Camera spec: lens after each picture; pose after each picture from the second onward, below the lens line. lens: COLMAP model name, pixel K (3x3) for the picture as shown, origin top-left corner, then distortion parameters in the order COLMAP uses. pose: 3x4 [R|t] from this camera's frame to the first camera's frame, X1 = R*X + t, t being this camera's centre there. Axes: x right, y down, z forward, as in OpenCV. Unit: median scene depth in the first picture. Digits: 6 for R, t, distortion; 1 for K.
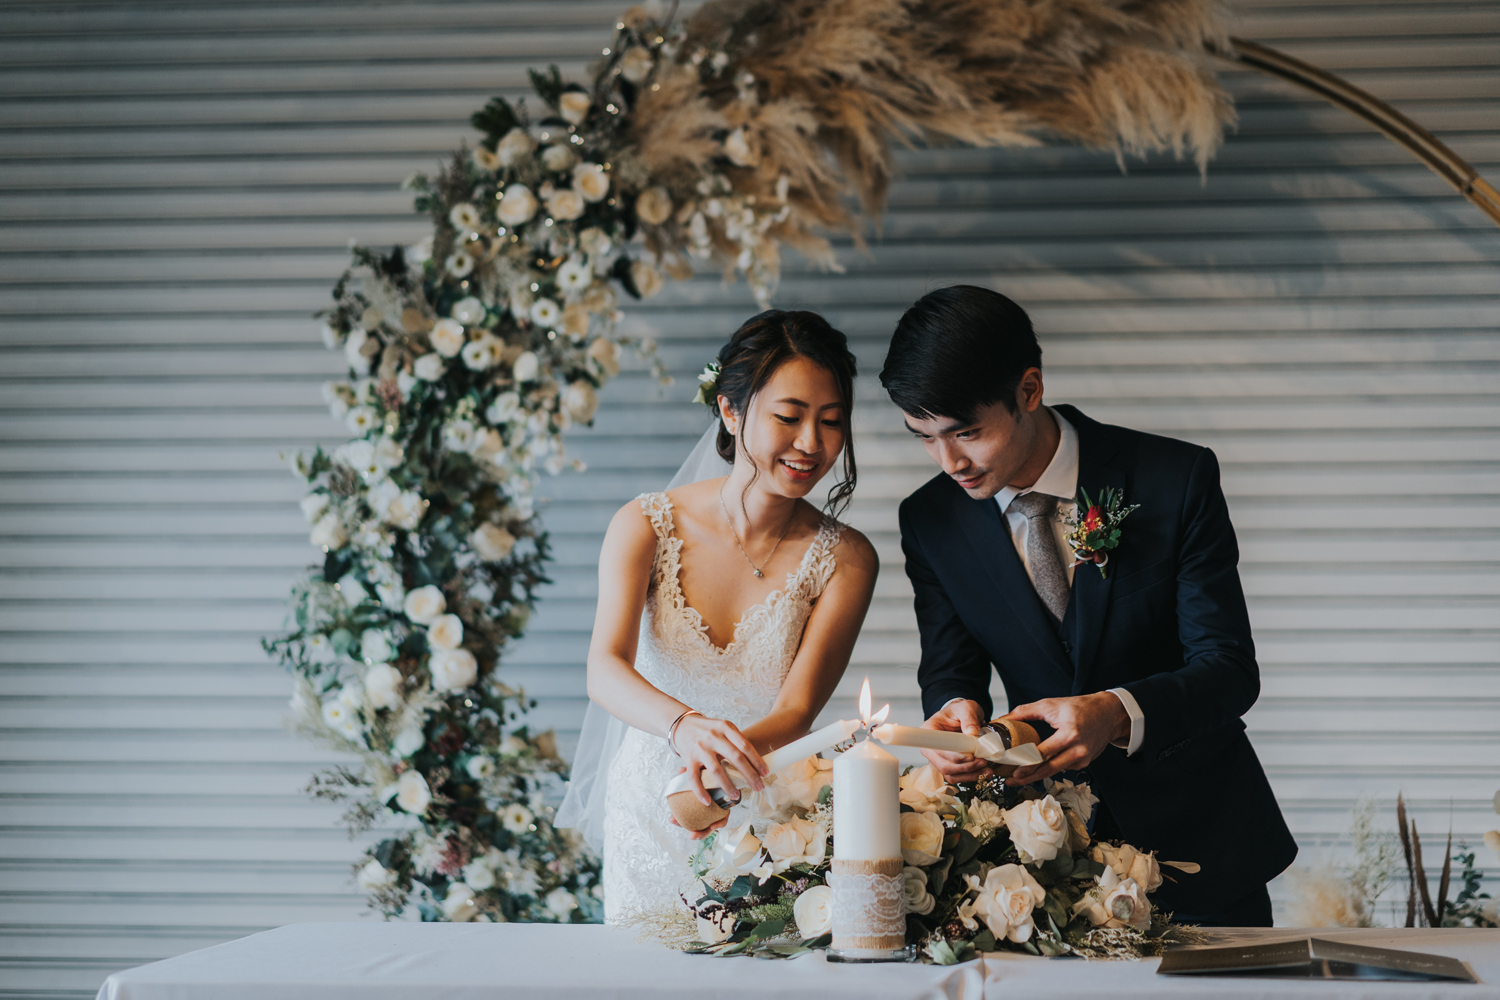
lens RADIAL K [[2319.5, 0, 750.0], [0, 2319.5, 500.0], [0, 0, 1]] dist [0.113866, -0.014762]
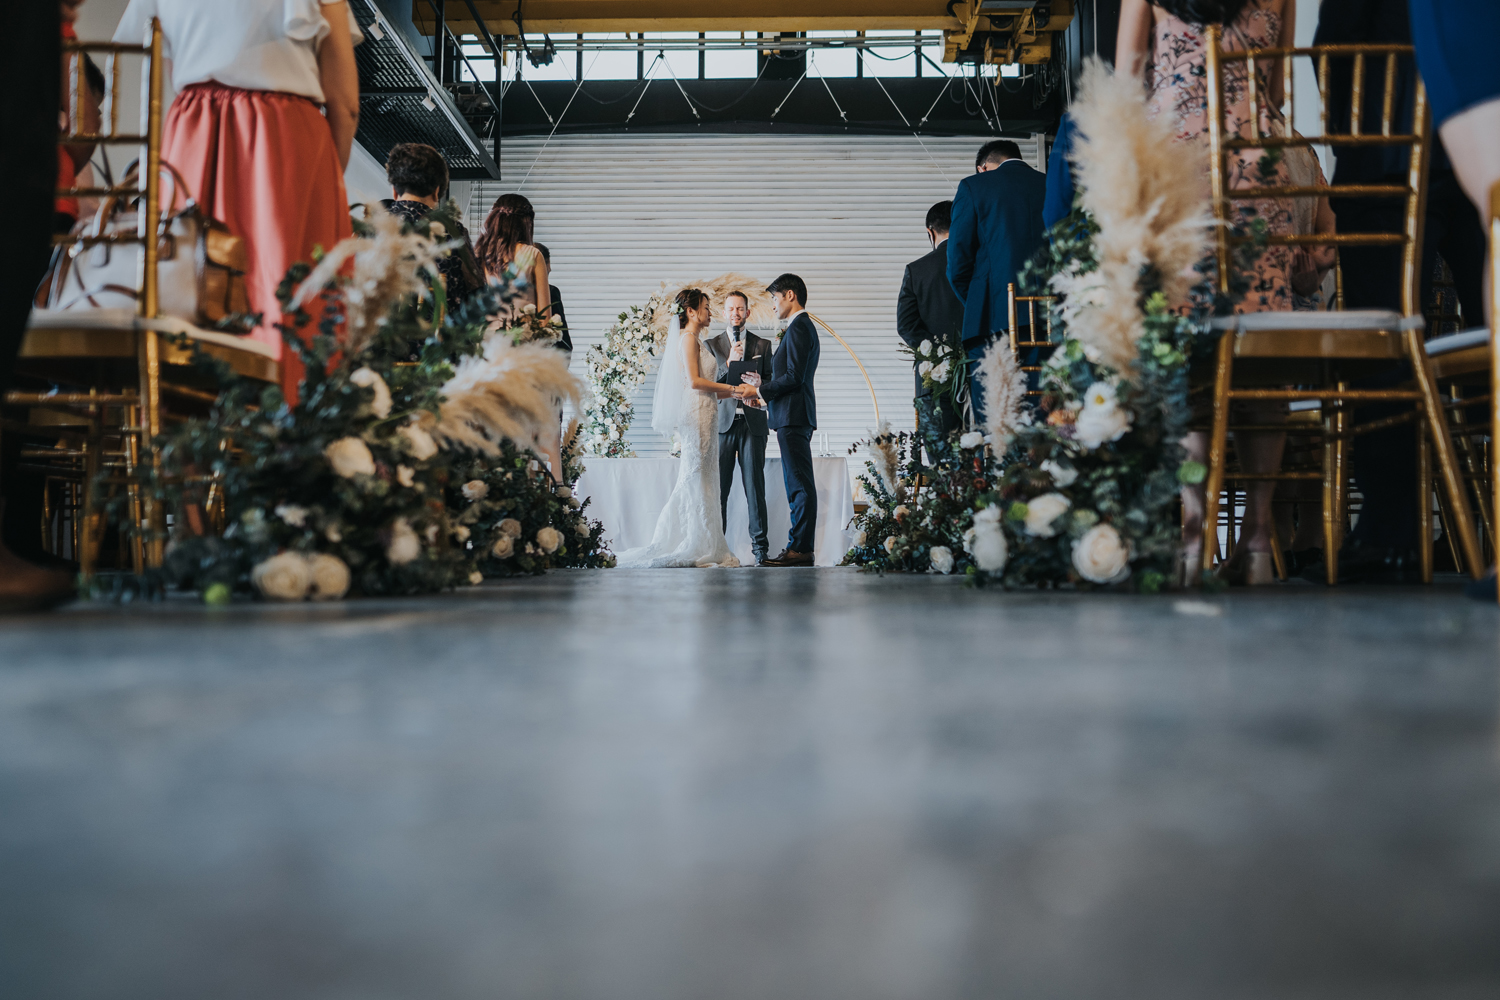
lens RADIAL K [[1055.1, 0, 723.1], [0, 1055.1, 495.5], [0, 0, 1]] dist [-0.079741, -0.000532]
pose [[0.998896, 0.005696, 0.046623, -0.007429], [-0.007533, 0.999198, 0.039322, 0.106838], [-0.046361, -0.039630, 0.998138, -1.106545]]
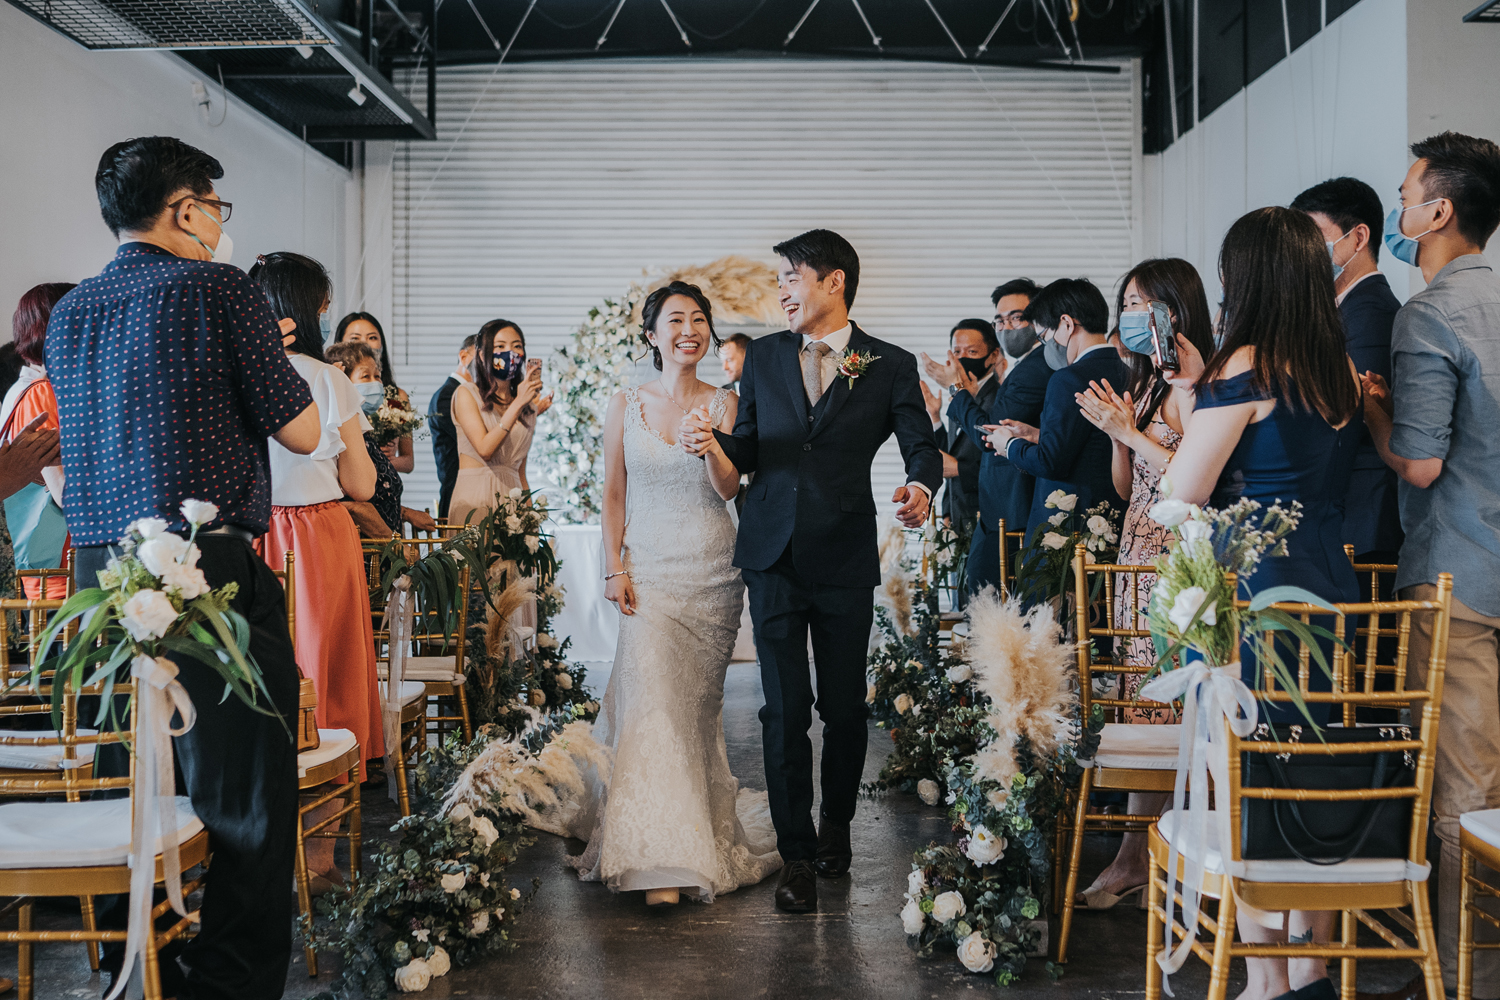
lens RADIAL K [[1544.4, 0, 750.0], [0, 1544.4, 500.0], [0, 0, 1]] dist [-0.066233, 0.001272]
pose [[0.997994, 0.001615, 0.063293, -0.019578], [-0.008042, 0.994810, 0.101430, -0.121265], [-0.062800, -0.101736, 0.992827, -1.429081]]
